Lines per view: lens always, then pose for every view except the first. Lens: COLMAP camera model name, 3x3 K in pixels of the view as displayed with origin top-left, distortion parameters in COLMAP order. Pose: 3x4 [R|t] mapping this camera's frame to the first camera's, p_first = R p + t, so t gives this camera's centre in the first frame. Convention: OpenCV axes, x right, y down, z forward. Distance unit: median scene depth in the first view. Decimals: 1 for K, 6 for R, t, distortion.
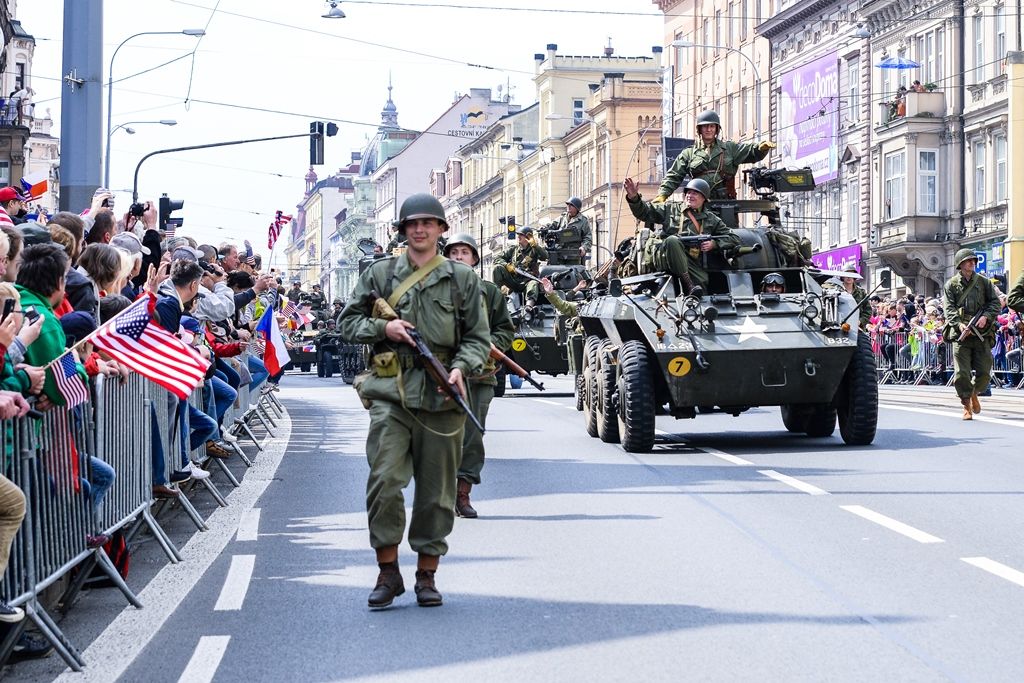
lens RADIAL K [[3438.2, 0, 512.0], [0, 3438.2, 341.5], [0, 0, 1]] dist [-0.132180, -0.747623]
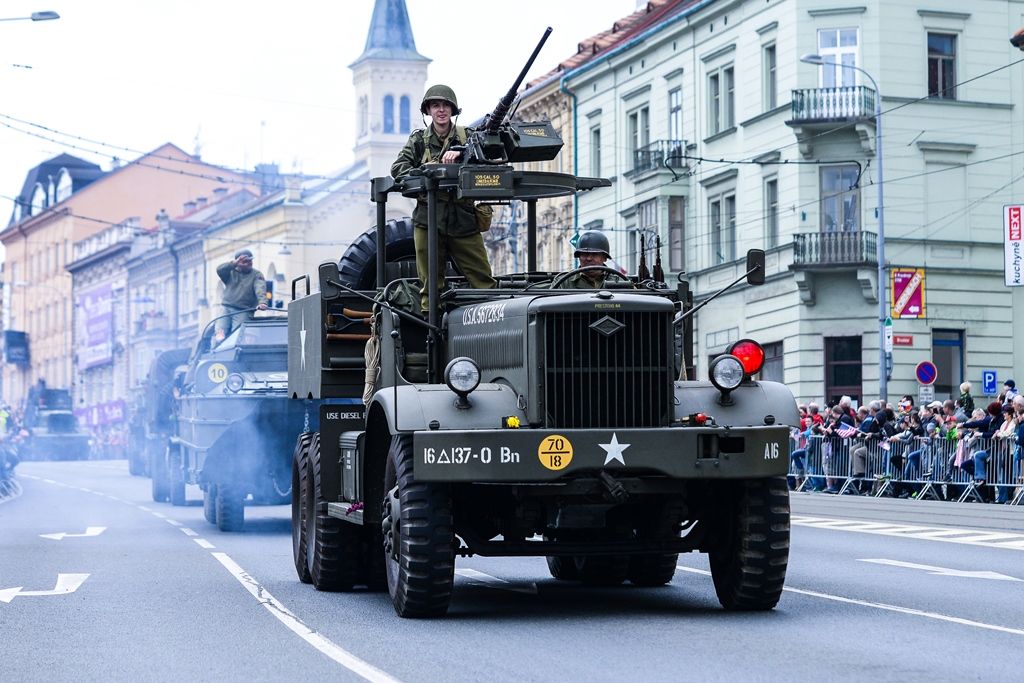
lens RADIAL K [[3438.2, 0, 512.0], [0, 3438.2, 341.5], [0, 0, 1]] dist [-0.132180, -0.747623]
pose [[0.979892, 0.006896, 0.199409, -0.050905], [0.000773, 0.999264, -0.038354, 0.008756], [-0.199526, 0.037737, 0.979166, -0.720494]]
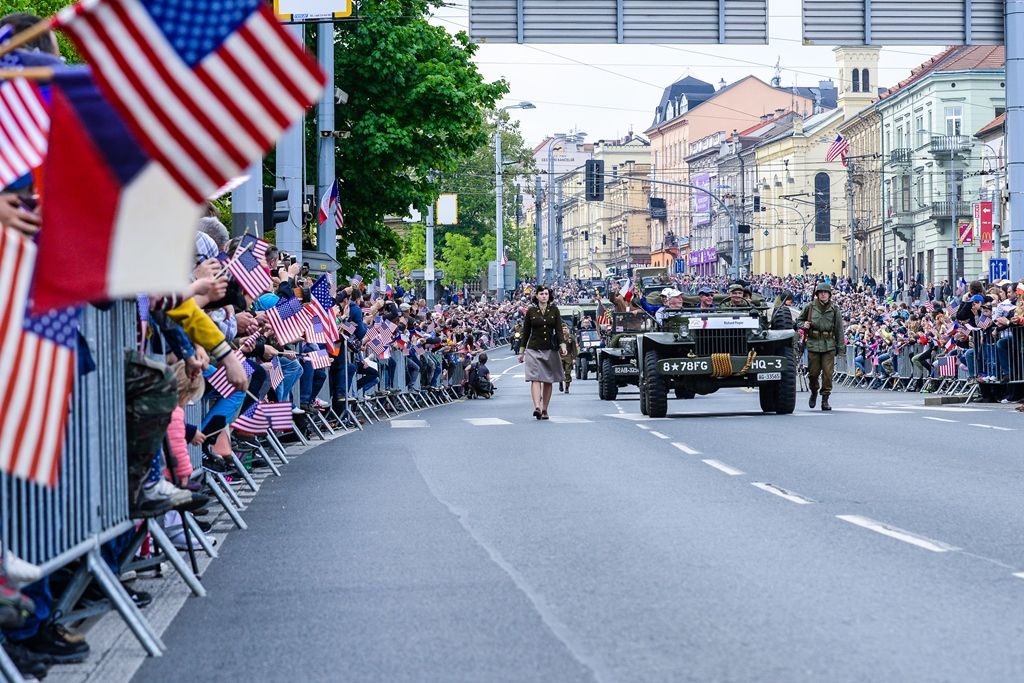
lens RADIAL K [[3438.2, 0, 512.0], [0, 3438.2, 341.5], [0, 0, 1]] dist [-0.132180, -0.747623]
pose [[0.999845, -0.006805, -0.016235, -0.015868], [0.007161, 0.999732, 0.021997, -0.014879], [0.016081, -0.022110, 0.999626, -1.681428]]
